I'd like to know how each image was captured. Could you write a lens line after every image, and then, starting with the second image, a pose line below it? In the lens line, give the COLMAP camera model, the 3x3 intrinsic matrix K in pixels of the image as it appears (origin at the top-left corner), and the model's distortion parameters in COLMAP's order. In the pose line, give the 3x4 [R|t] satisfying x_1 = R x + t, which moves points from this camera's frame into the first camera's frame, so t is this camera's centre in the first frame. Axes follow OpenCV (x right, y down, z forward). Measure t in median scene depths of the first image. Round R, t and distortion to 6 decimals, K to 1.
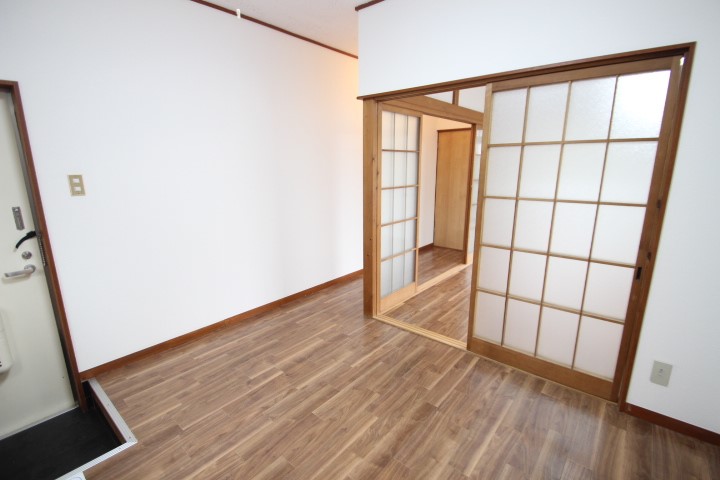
lens RADIAL K [[331.4, 0, 360.0], [0, 331.4, 239.0], [0, 0, 1]] dist [-0.001450, -0.000617]
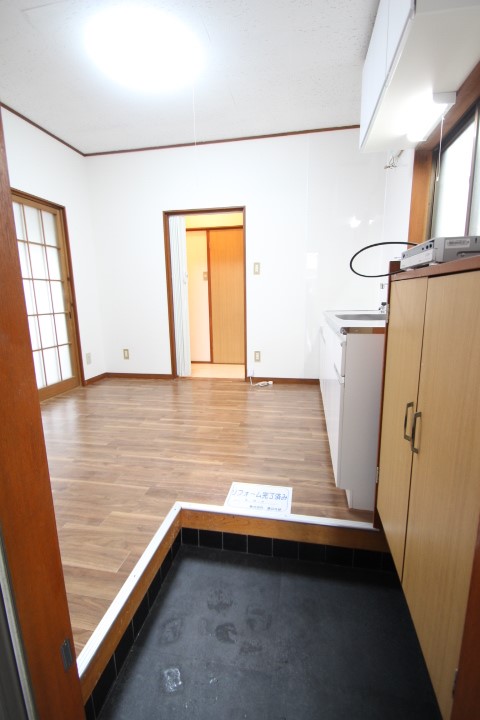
lens RADIAL K [[331.4, 0, 243.2], [0, 331.4, 357.4], [0, 0, 1]] dist [-0.001450, -0.000617]
pose [[-0.476828, -0.146349, 0.866728, -1.214317], [0.237094, 0.928081, 0.287145, 0.020815], [-0.846417, 0.342415, -0.407837, 0.878035]]
